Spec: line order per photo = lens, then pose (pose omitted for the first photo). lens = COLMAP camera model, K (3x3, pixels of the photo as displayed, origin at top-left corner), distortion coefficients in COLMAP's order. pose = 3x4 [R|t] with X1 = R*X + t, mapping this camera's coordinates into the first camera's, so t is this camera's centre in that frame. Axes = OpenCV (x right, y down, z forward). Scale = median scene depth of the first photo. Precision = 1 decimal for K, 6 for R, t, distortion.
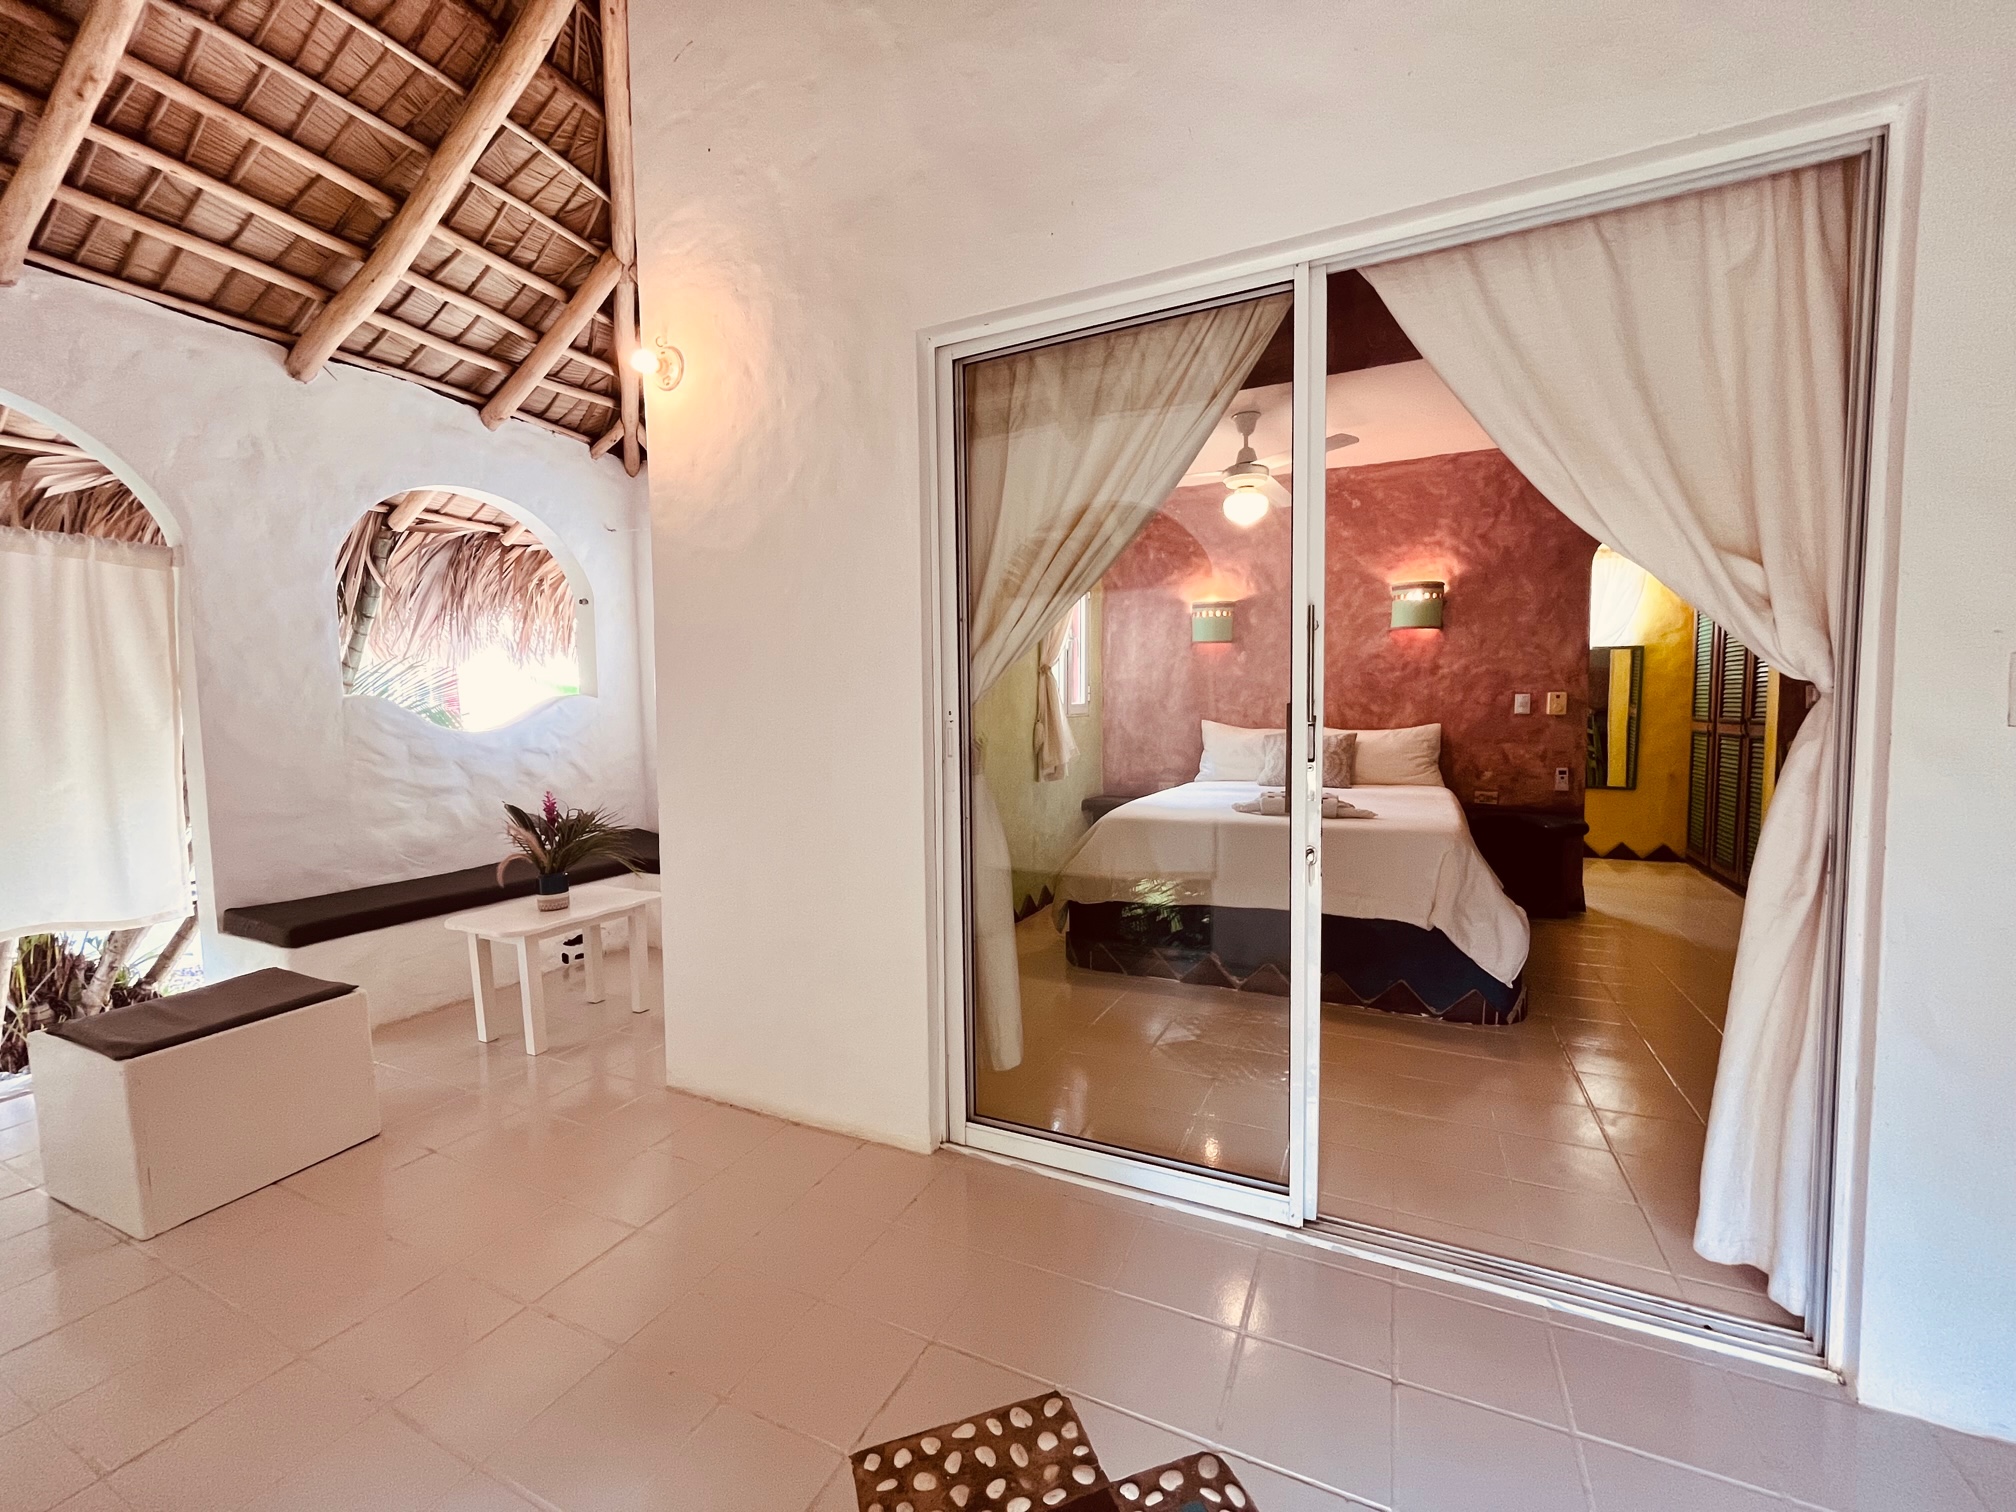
lens RADIAL K [[819.3, 0, 1008.0], [0, 819.3, 756.0], [0, 0, 1]] dist [0.001090, 0.000212]
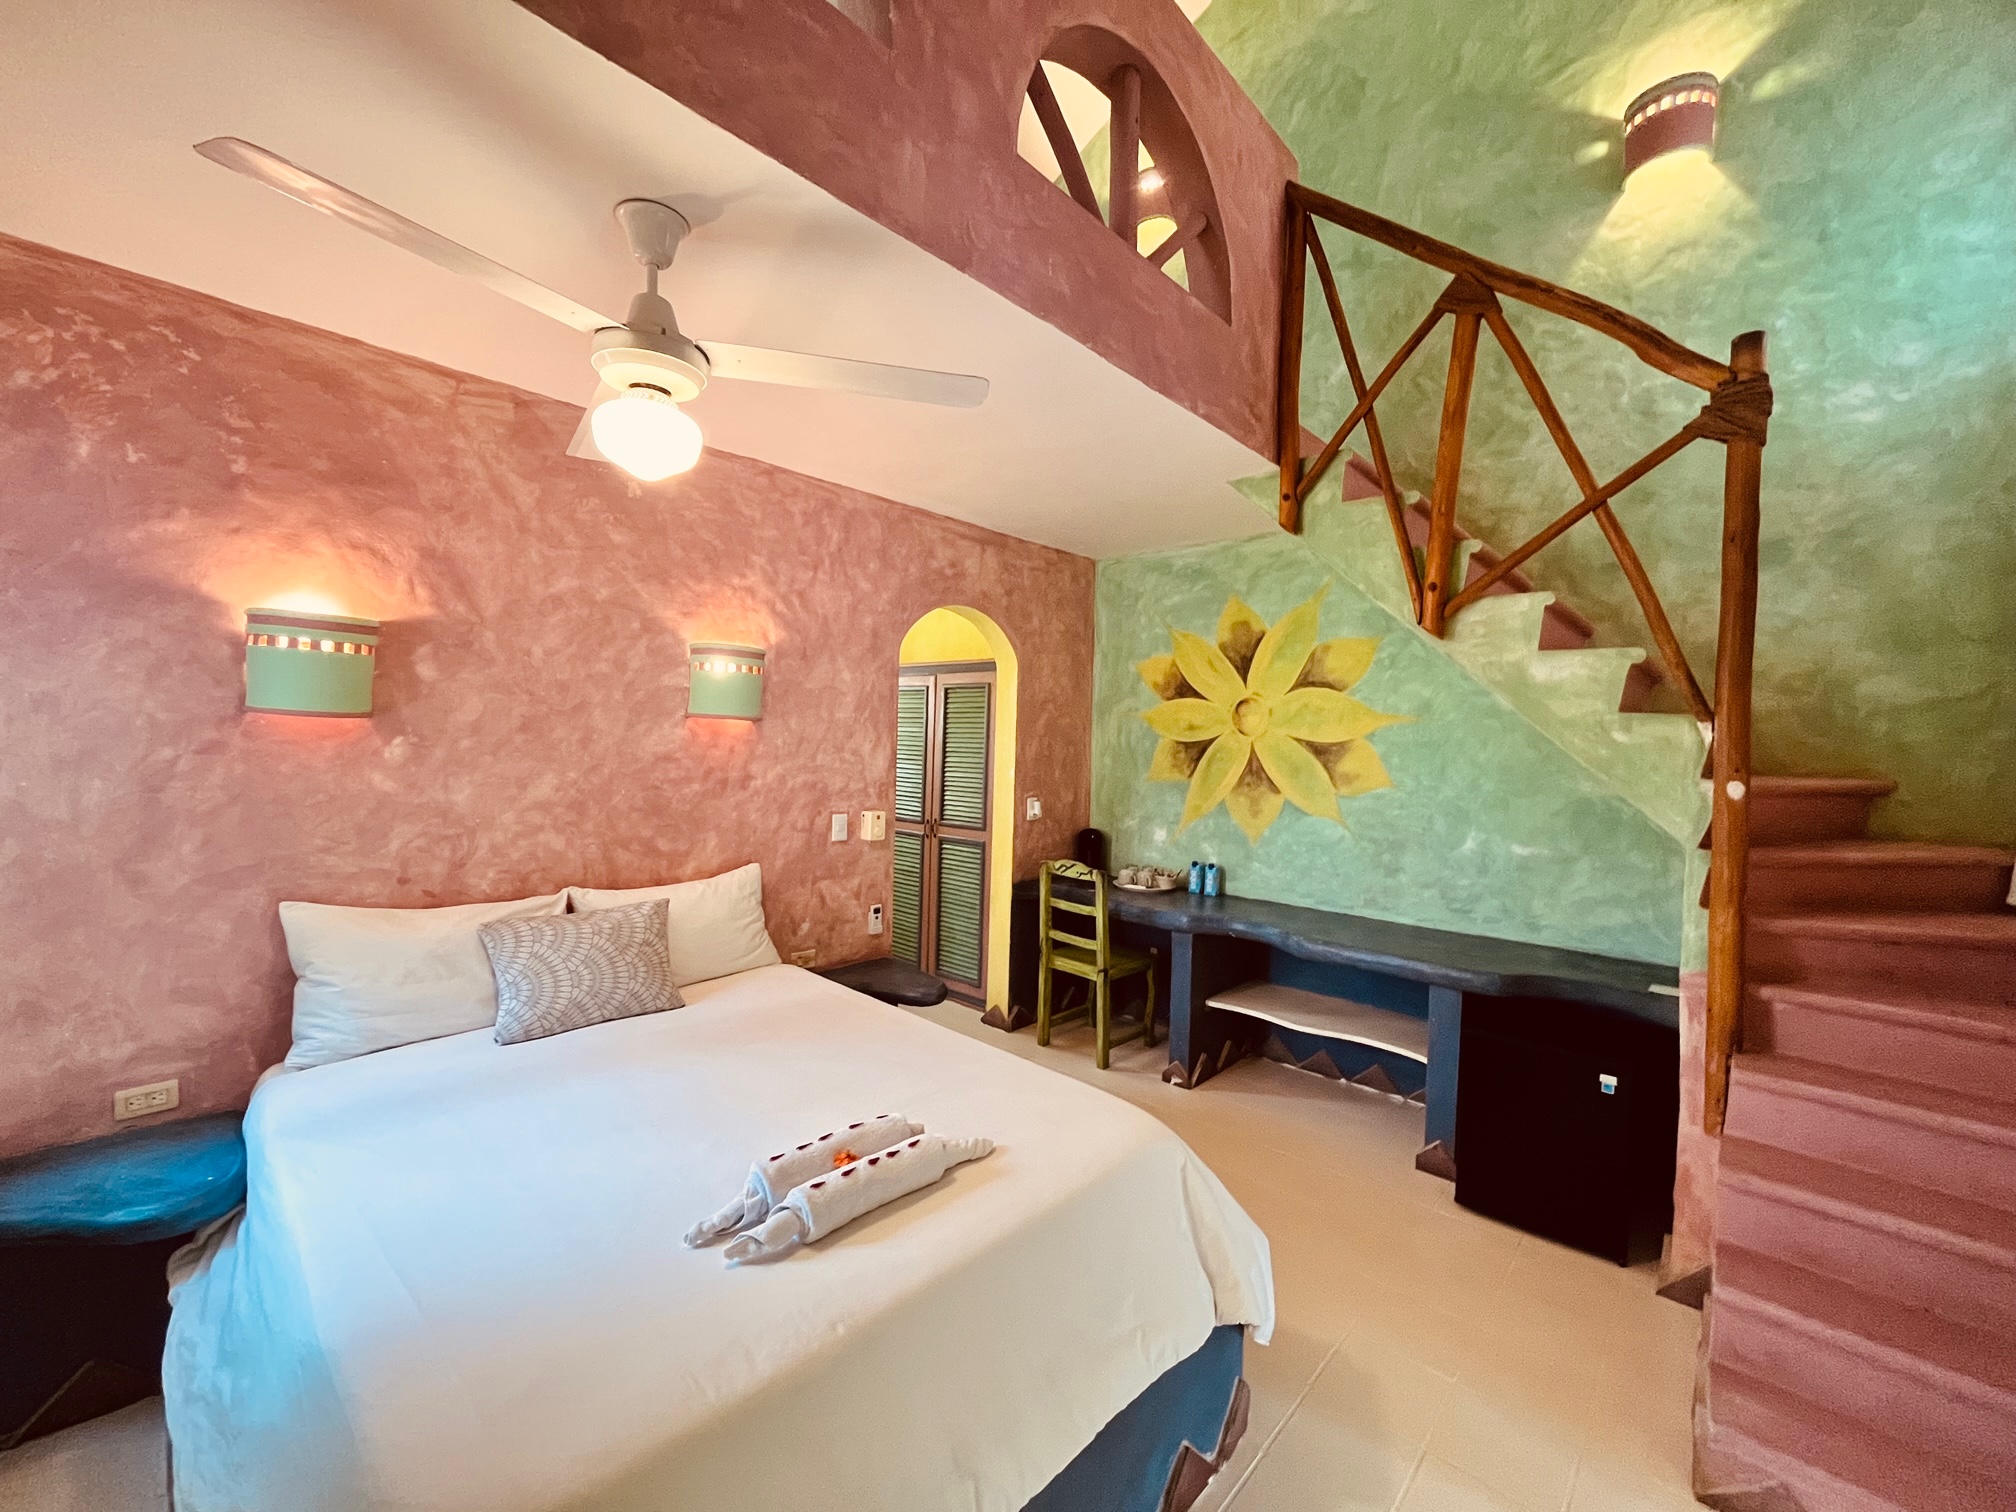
lens RADIAL K [[819.3, 0, 1008.0], [0, 819.3, 756.0], [0, 0, 1]] dist [0.001090, 0.000212]
pose [[0.299031, -0.002596, 0.954240, -0.042745], [0.026205, 0.999642, -0.005492, -0.116919], [-0.953883, 0.026648, 0.298992, 0.605852]]
